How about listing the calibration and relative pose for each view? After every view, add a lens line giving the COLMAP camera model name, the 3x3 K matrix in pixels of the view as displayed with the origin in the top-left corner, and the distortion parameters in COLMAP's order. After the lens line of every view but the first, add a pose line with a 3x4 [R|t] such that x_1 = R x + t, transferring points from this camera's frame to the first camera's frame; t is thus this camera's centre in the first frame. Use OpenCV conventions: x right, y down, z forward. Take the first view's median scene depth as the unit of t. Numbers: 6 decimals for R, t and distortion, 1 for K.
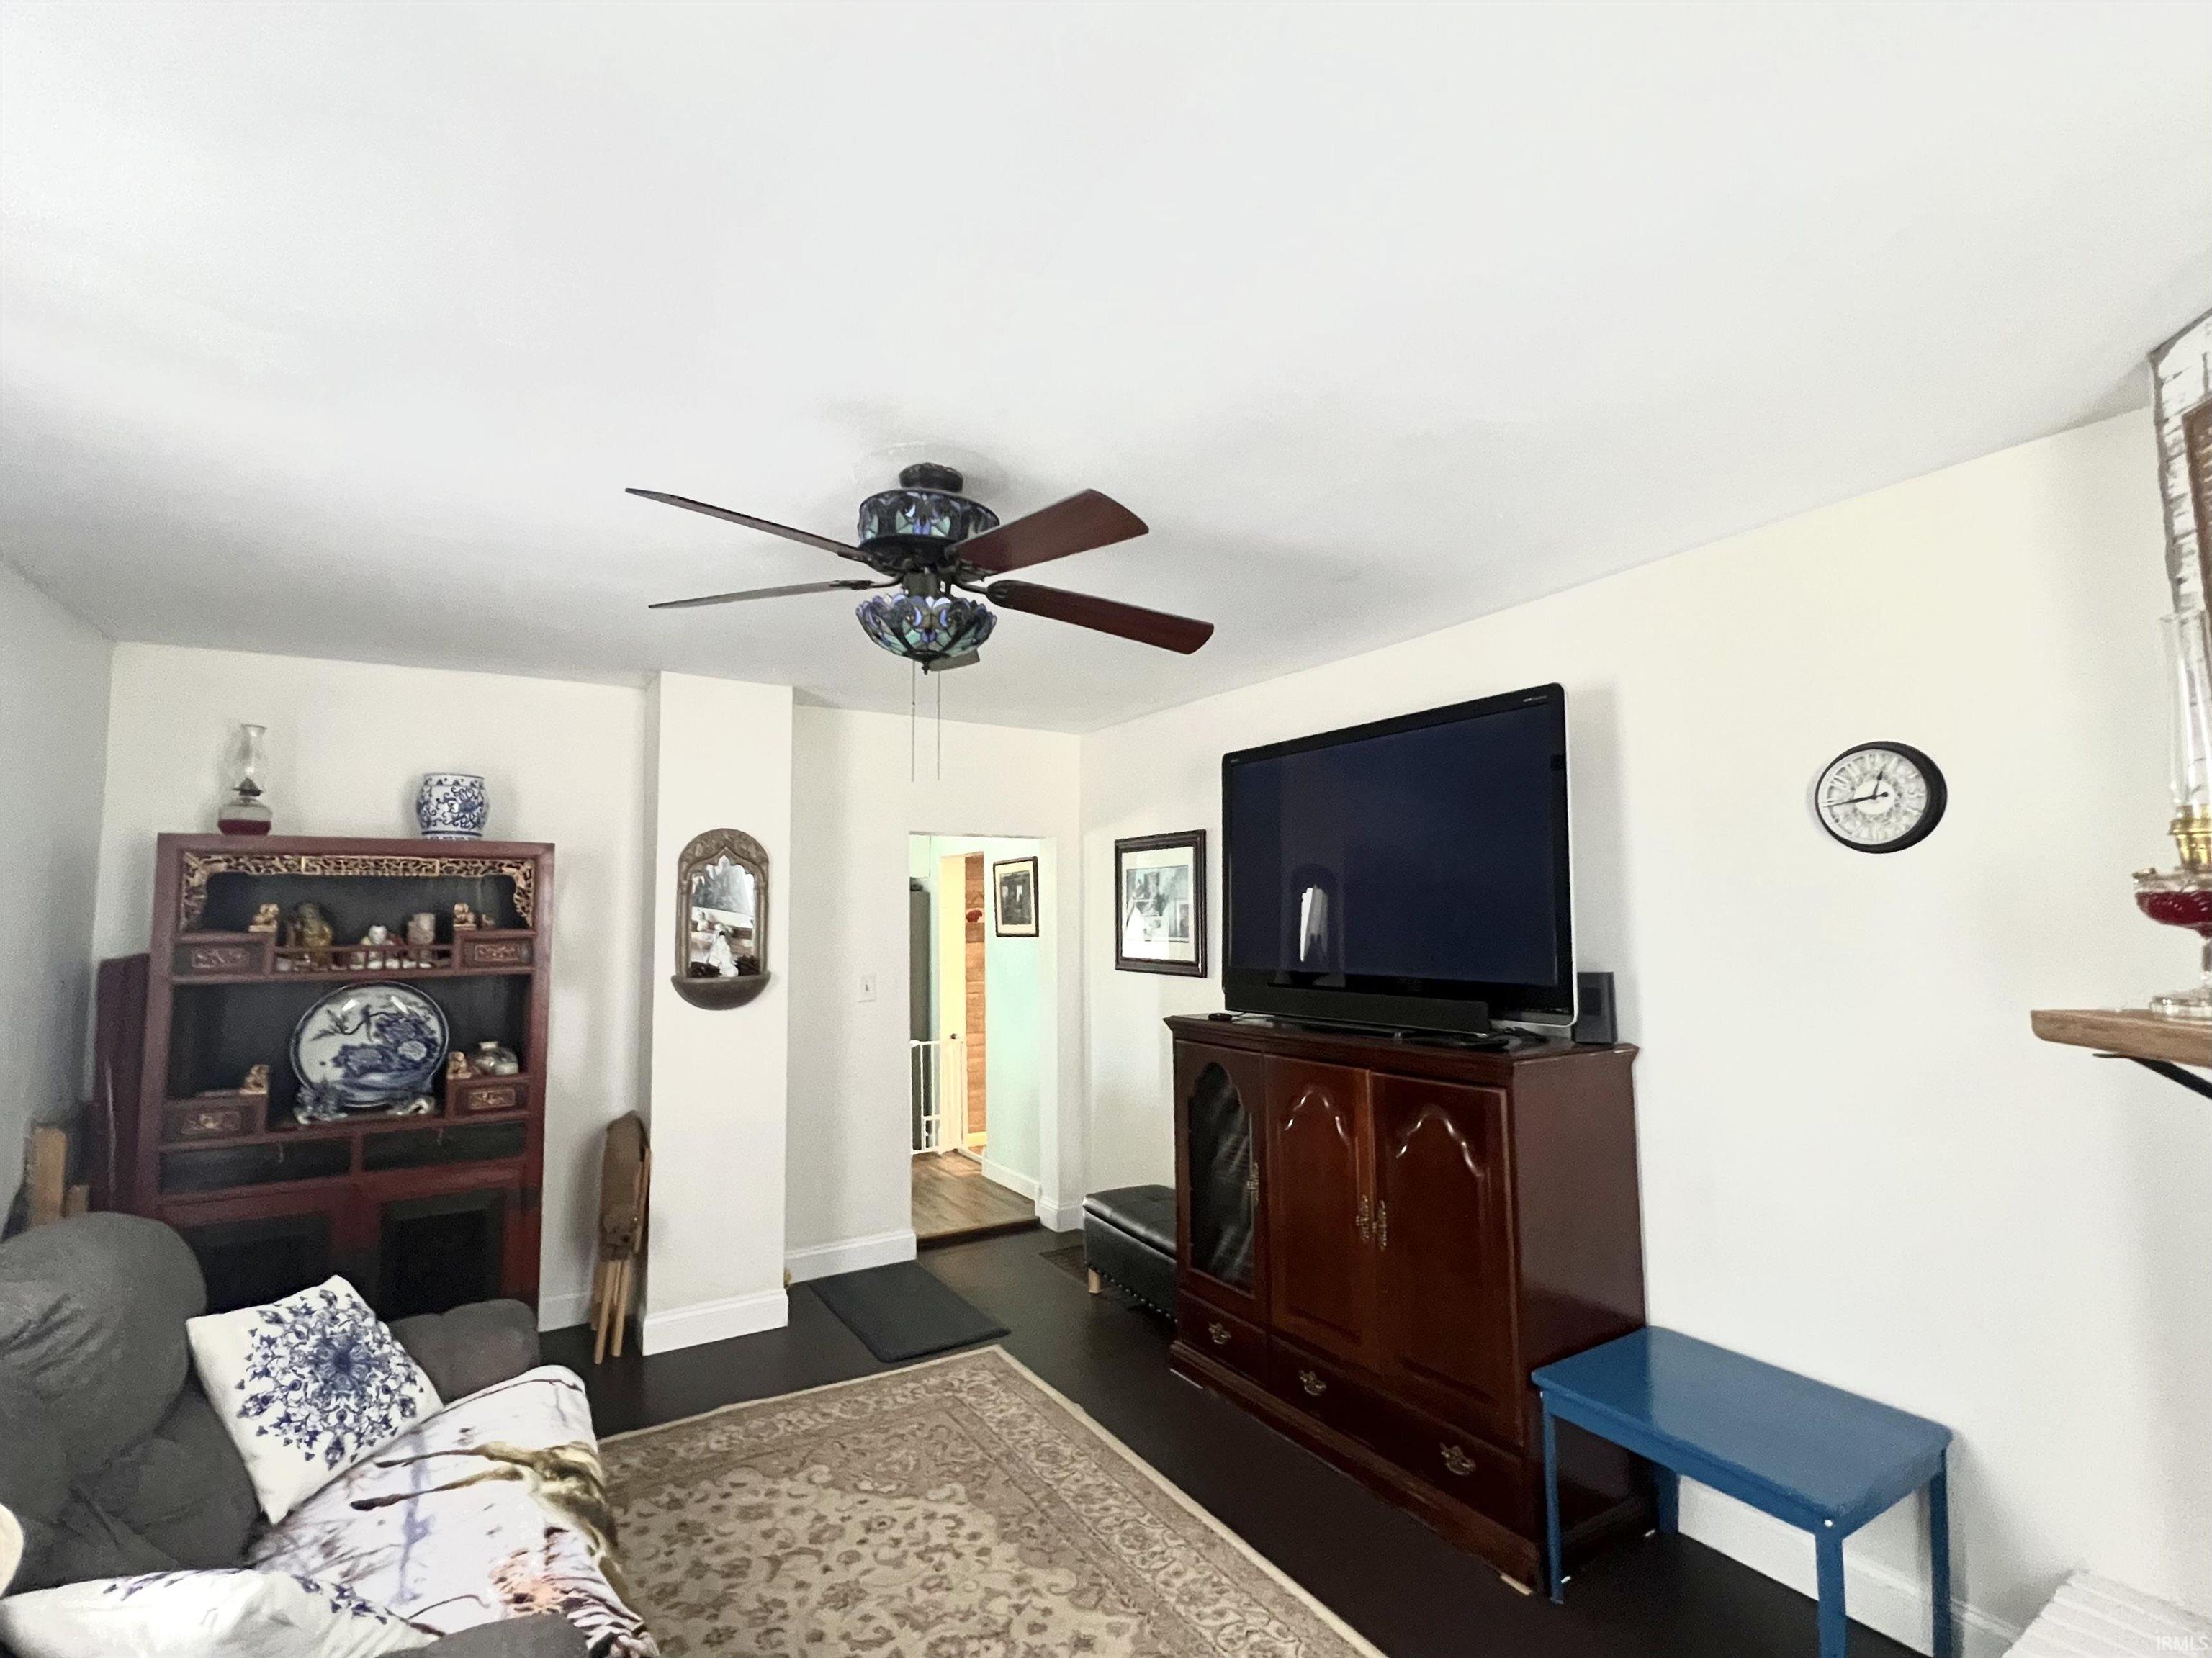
lens RADIAL K [[1036.2, 0, 1103.0], [0, 1036.2, 834.7], [0, 0, 1]] dist [-0.004218, -0.000243]
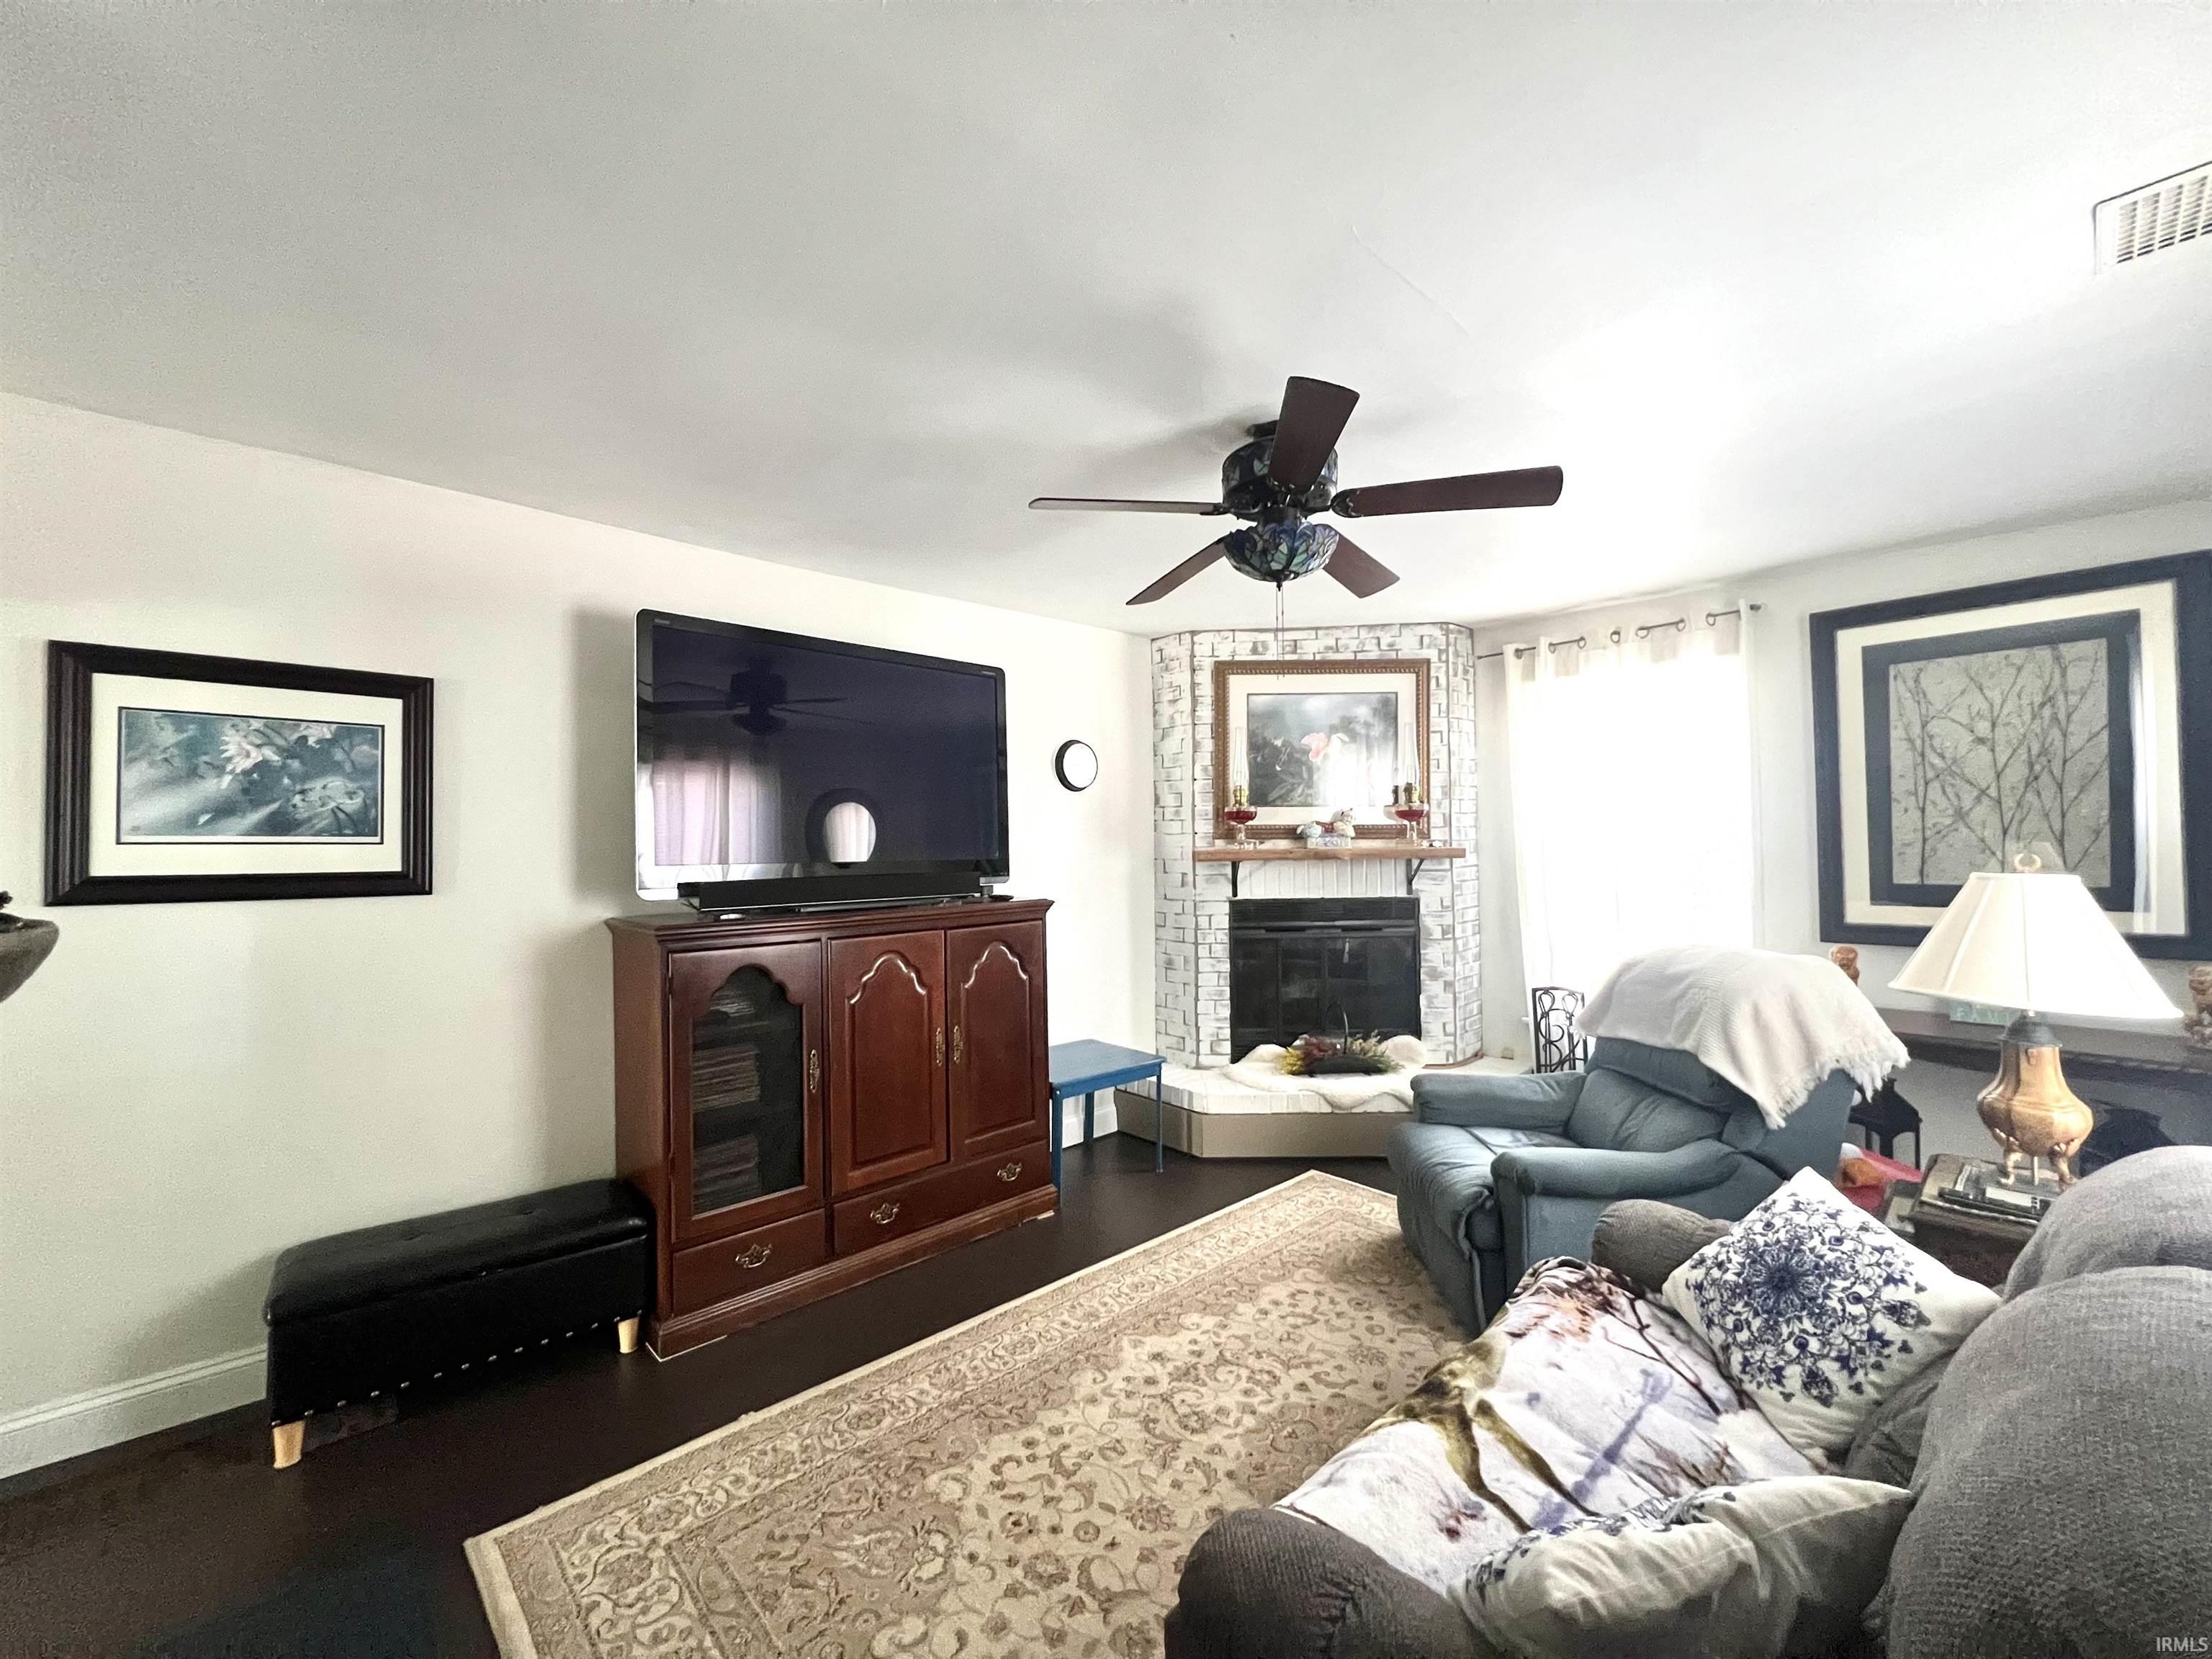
lens RADIAL K [[891.2, 0, 1101.1], [0, 891.2, 832.5], [0, 0, 1]] dist [-0.003456, -0.000173]
pose [[-0.200656, 0.025916, 0.979319, -0.943860], [-0.064726, 0.997115, -0.039649, 0.152547], [-0.977521, -0.071343, -0.198400, 1.136962]]
